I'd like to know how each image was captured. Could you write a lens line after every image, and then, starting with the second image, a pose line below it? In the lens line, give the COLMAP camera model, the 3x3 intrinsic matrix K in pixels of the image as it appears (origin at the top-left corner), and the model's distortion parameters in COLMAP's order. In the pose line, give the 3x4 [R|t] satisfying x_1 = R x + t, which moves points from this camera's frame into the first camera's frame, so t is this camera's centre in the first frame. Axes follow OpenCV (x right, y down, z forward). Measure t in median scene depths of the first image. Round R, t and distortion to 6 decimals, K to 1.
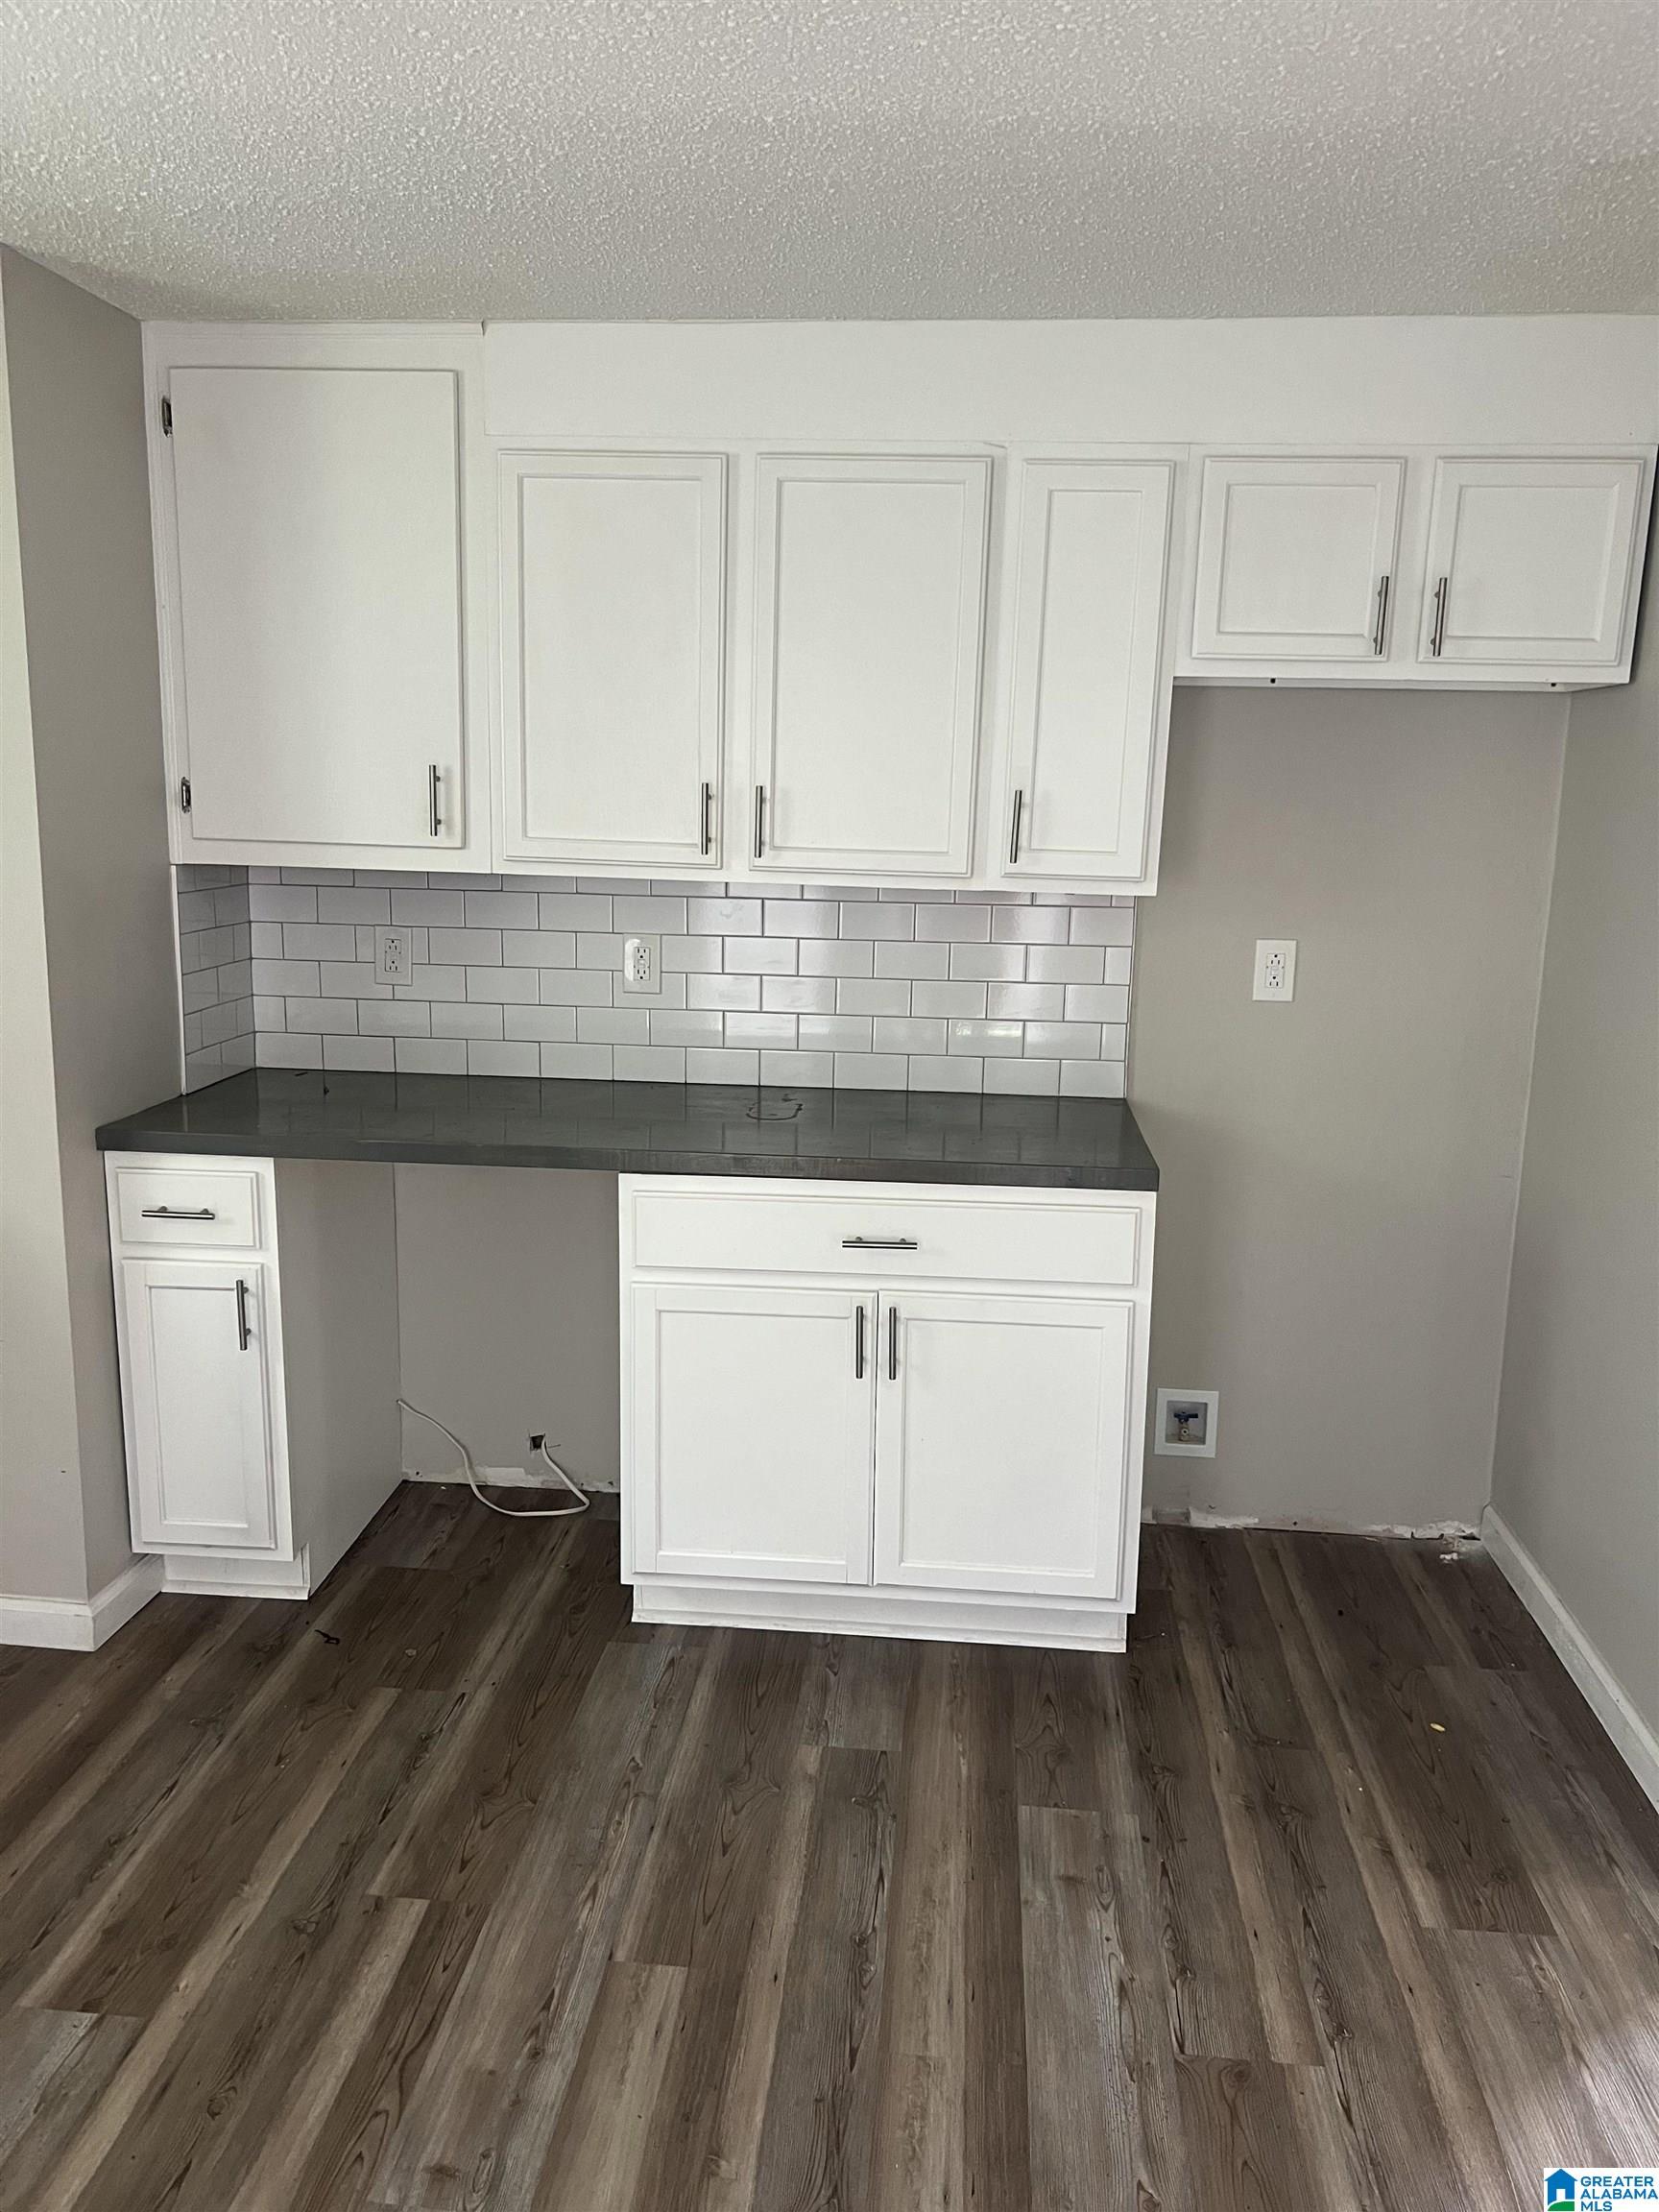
lens RADIAL K [[1663.7, 0, 810.8], [0, 1663.7, 1106.6], [0, 0, 1]] dist [0.045968, -0.050678]
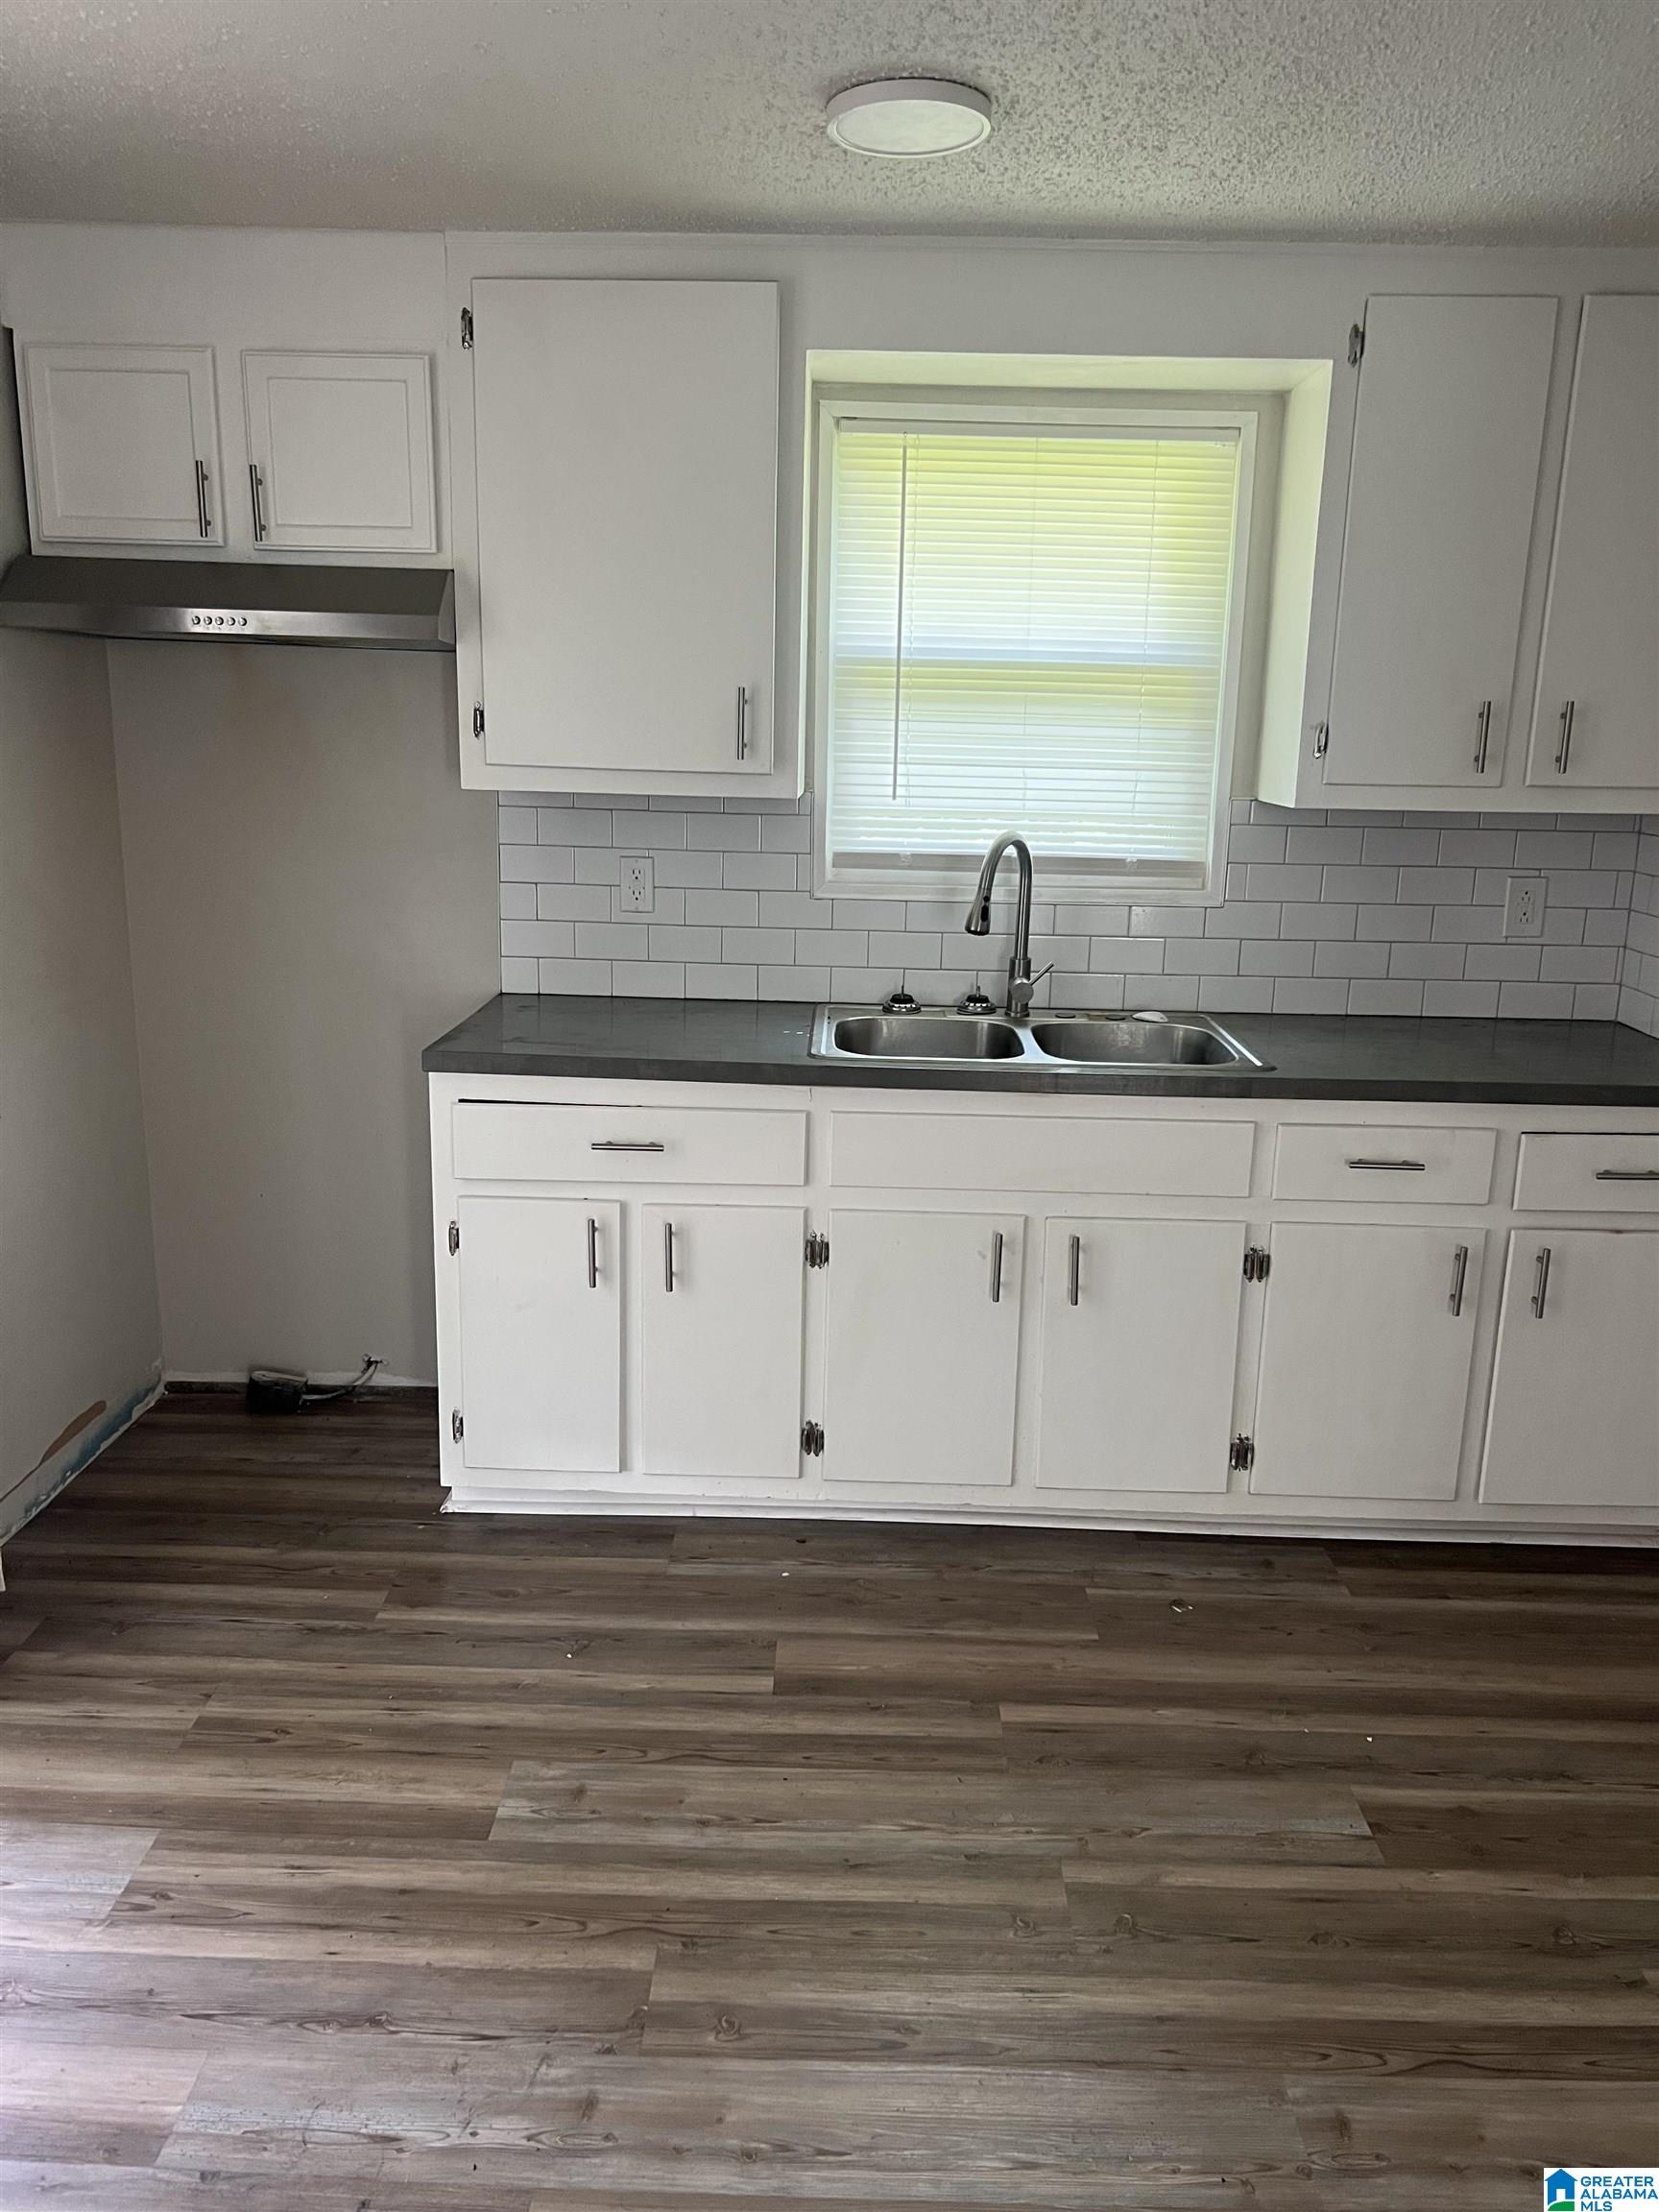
lens RADIAL K [[1663.7, 0, 814.6], [0, 1663.7, 1105.3], [0, 0, 1]] dist [0.045968, -0.050678]
pose [[0.075516, 0.201790, -0.976513, 0.515219], [-0.205922, 0.961356, 0.182733, -0.048690], [0.975650, 0.187287, 0.114151, 0.409018]]
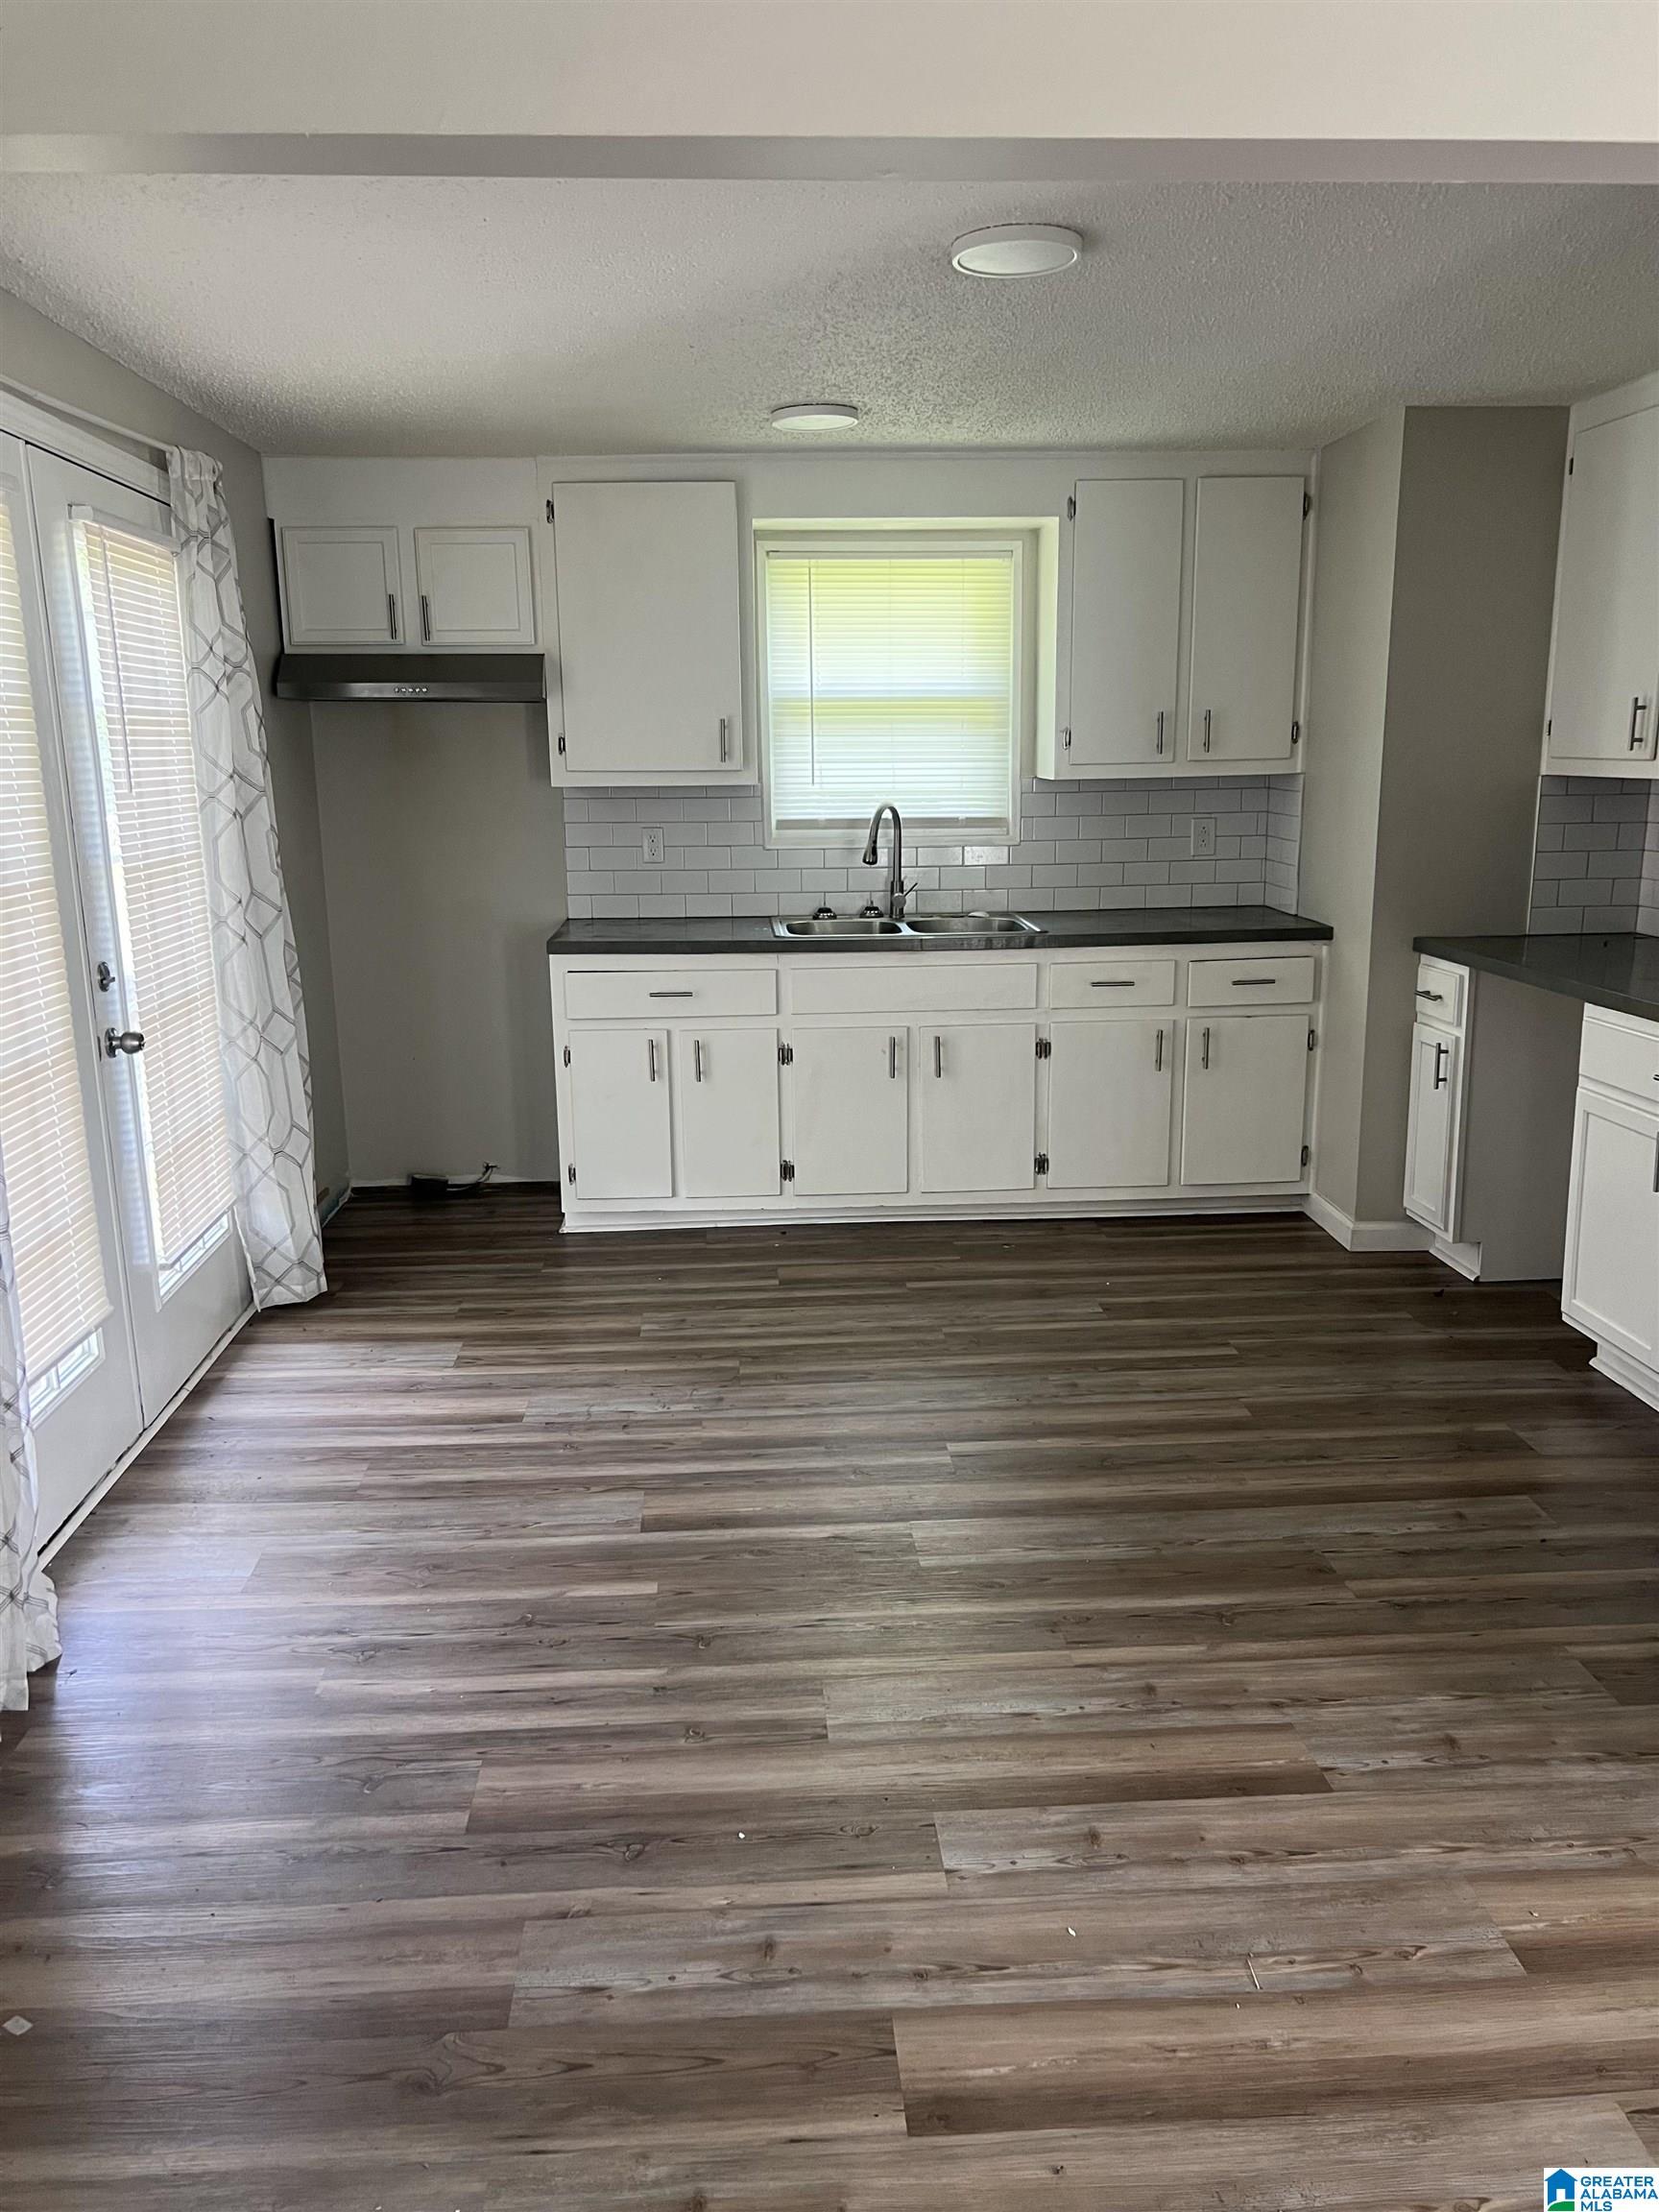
lens RADIAL K [[1663.7, 0, 819.2], [0, 1663.7, 1112.7], [0, 0, 1]] dist [0.045968, -0.050678]
pose [[0.155189, 0.189890, -0.969463, 1.453994], [-0.168675, 0.972035, 0.163393, 0.013648], [0.973378, 0.138167, 0.182879, 0.225996]]
